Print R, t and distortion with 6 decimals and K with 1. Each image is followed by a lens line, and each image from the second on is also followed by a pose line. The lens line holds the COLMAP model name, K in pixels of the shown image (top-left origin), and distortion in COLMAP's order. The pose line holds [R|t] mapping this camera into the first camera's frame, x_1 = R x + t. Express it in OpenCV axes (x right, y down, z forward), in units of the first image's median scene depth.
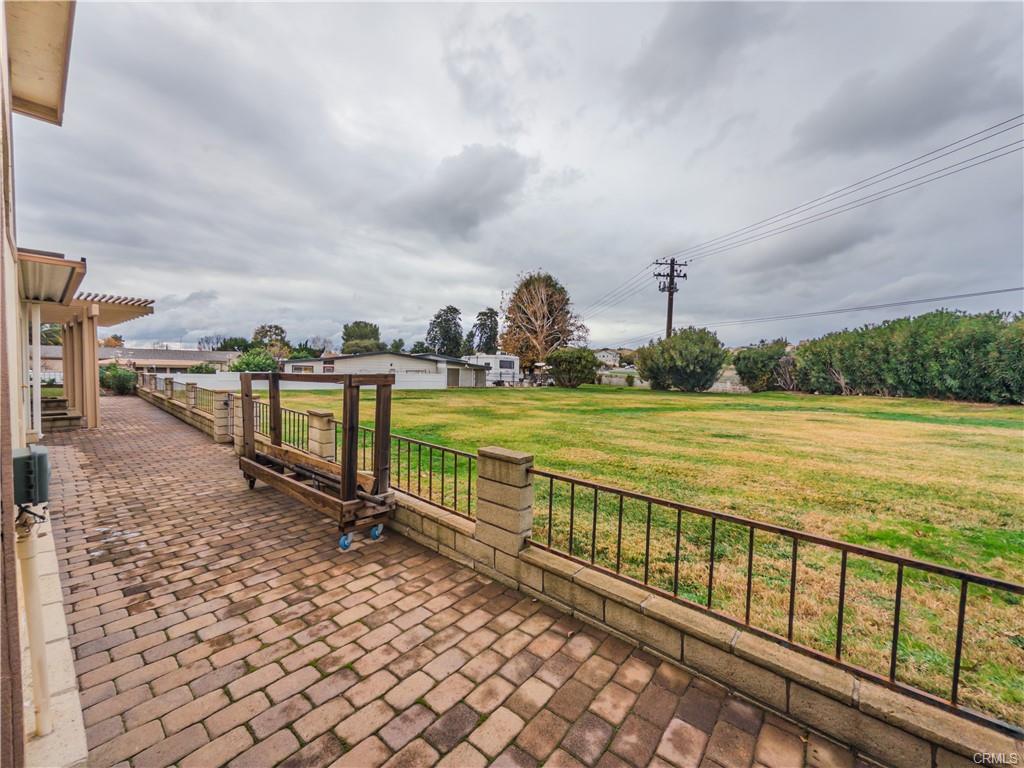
lens RADIAL K [[411.9, 0, 515.8], [0, 411.9, 385.2], [0, 0, 1]] dist [-0.006938, 0.002671]
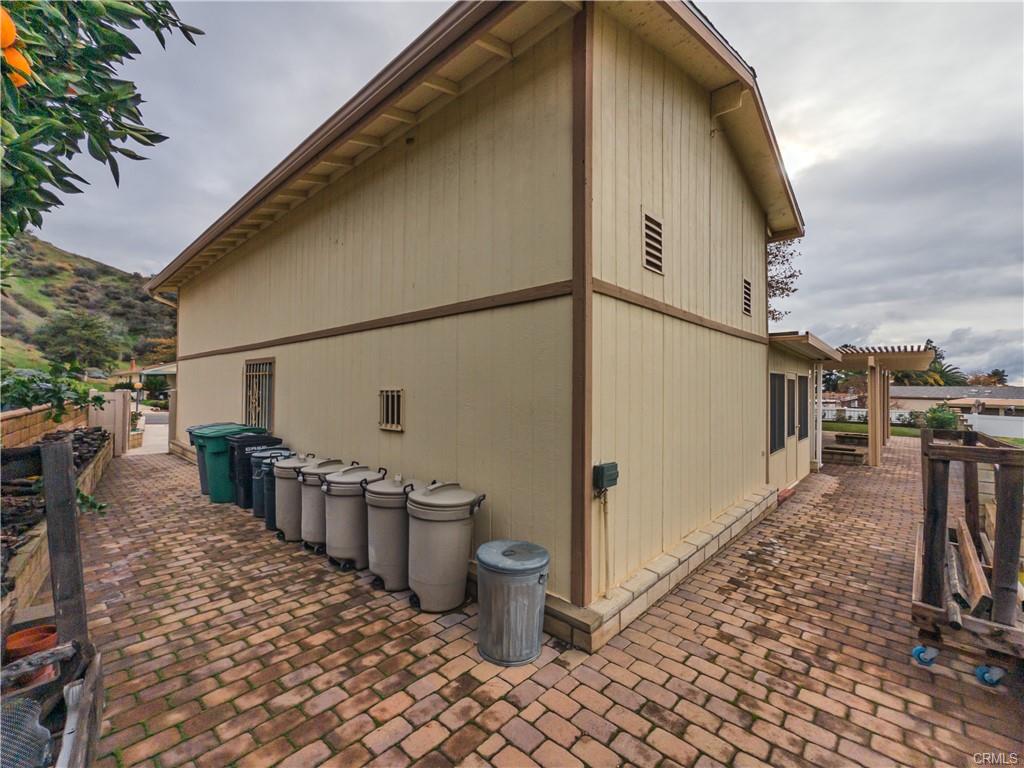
lens RADIAL K [[416.6, 0, 514.6], [0, 416.6, 381.3], [0, 0, 1]] dist [-0.001999, -0.001090]
pose [[-0.050637, -0.041488, -0.997855, 0.579166], [-0.058492, 0.997545, -0.038507, -0.091744], [0.997003, 0.056417, -0.052940, 0.288124]]
